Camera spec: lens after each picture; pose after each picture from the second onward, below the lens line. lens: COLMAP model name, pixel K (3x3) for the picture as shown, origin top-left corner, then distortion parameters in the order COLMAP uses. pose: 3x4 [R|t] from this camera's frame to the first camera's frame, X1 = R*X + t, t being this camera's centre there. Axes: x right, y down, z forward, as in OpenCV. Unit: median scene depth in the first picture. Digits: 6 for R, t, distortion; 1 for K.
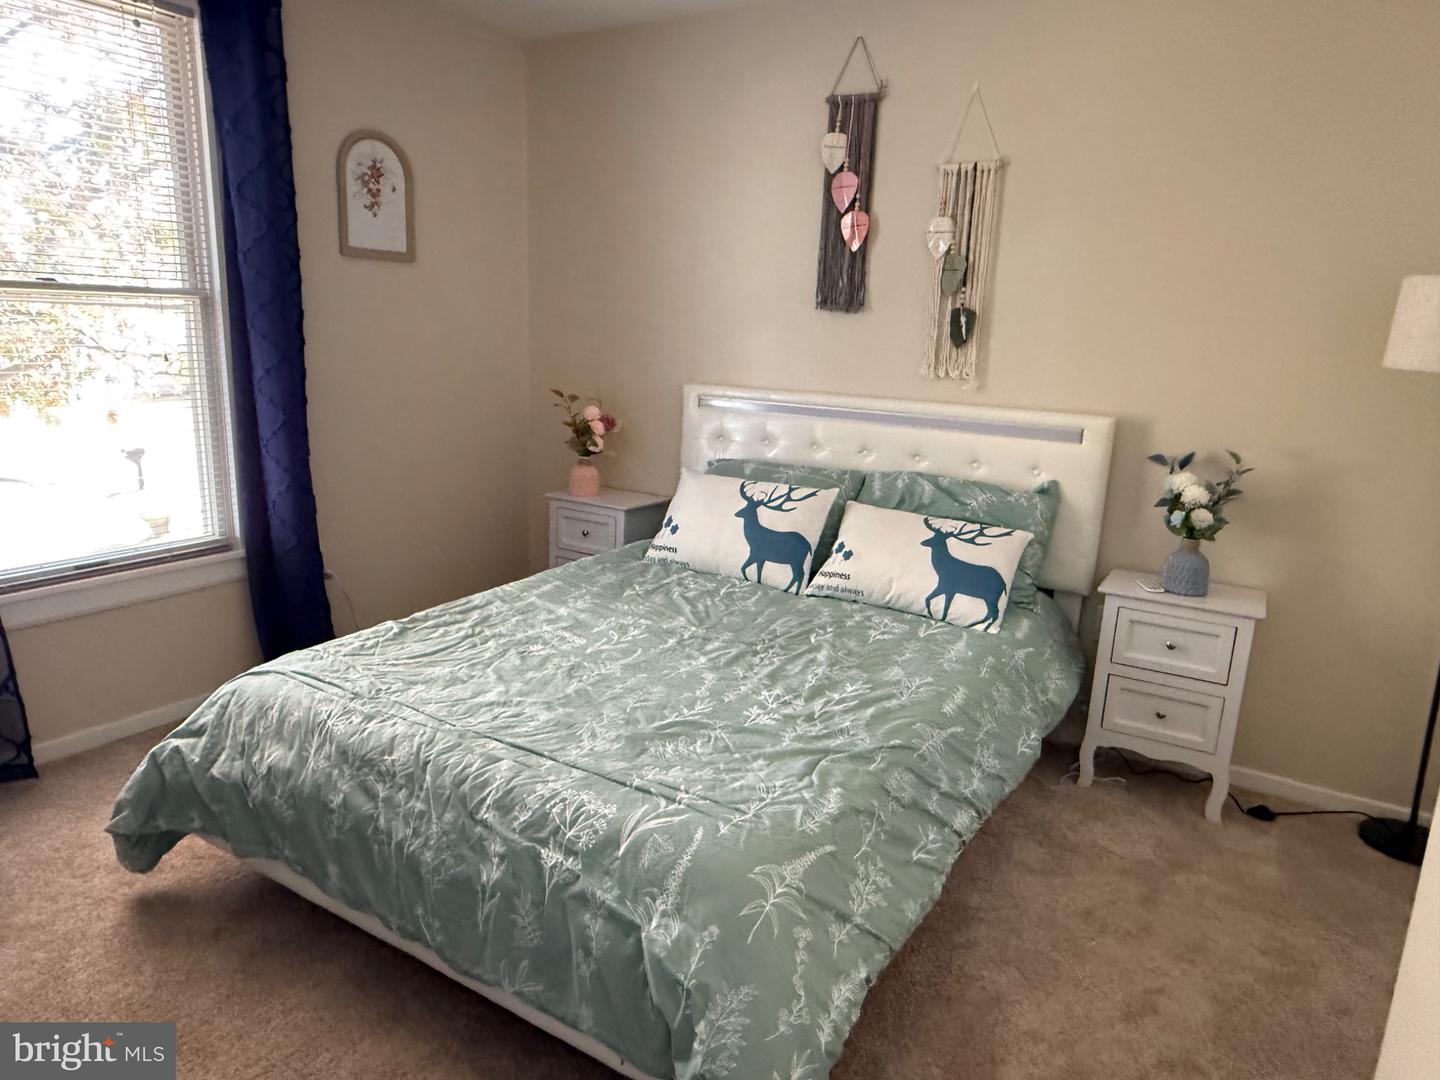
lens RADIAL K [[924.3, 0, 722.4], [0, 924.3, 541.5], [0, 0, 1]] dist [-0.022556, 0.000485]
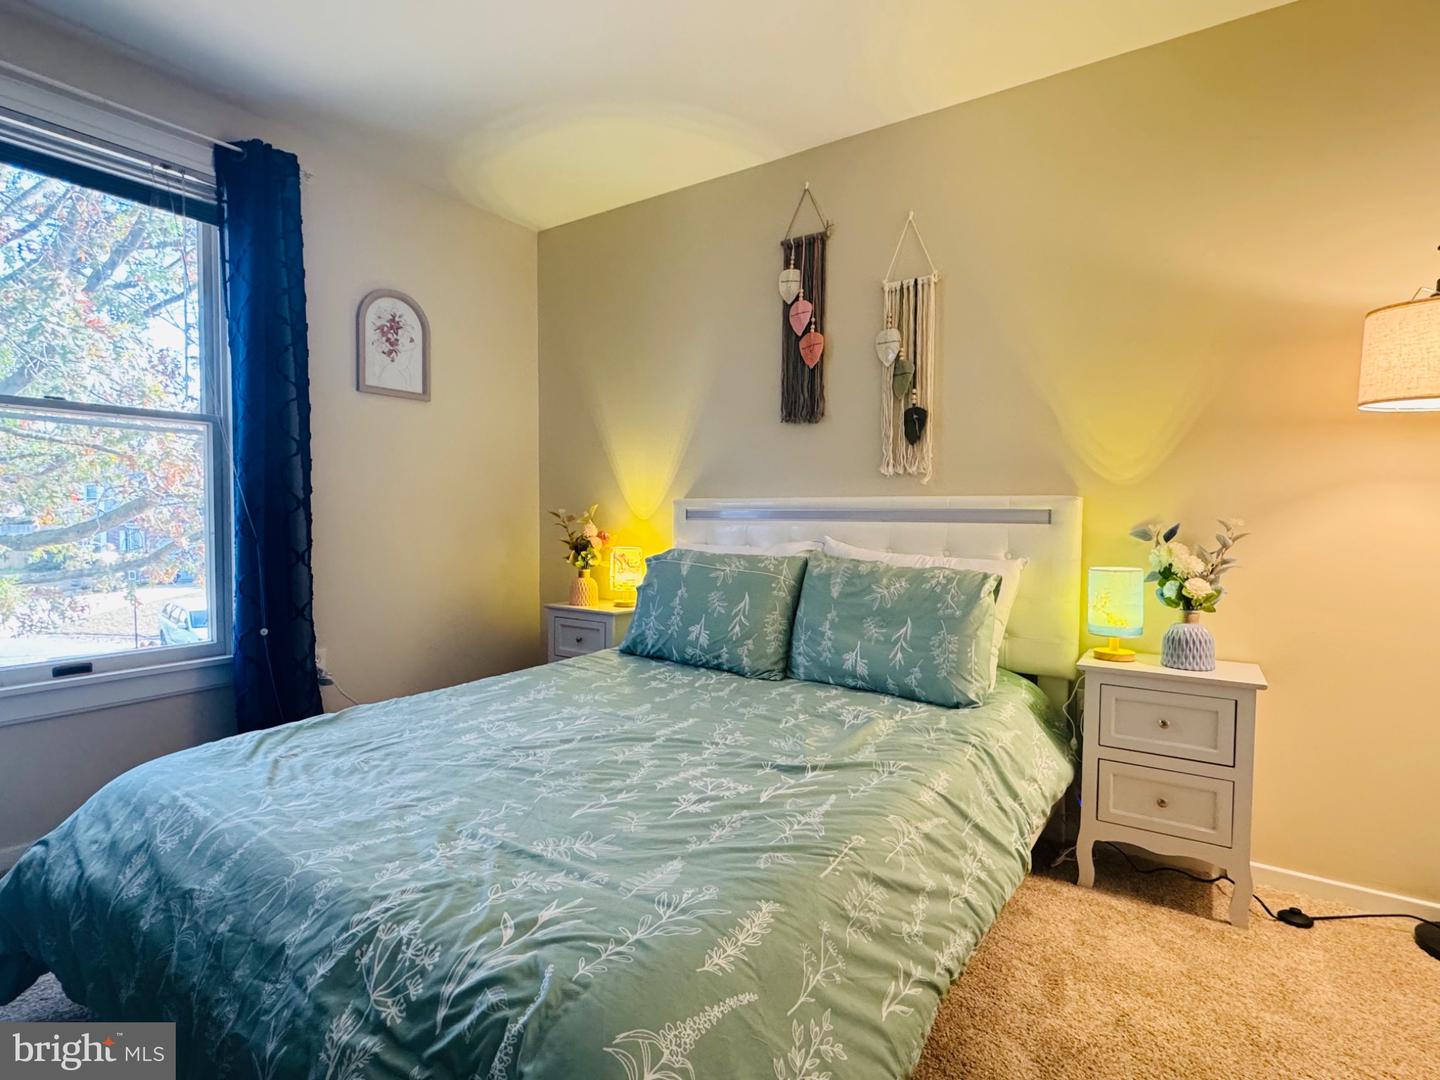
lens RADIAL K [[721.7, 0, 721.5], [0, 721.7, 536.6], [0, 0, 1]] dist [-0.010345, 0.001450]
pose [[0.998632, -0.034584, -0.039226, 0.062176], [0.026406, 0.980923, -0.192597, 0.046103], [0.045139, 0.191297, 0.980494, 0.191337]]
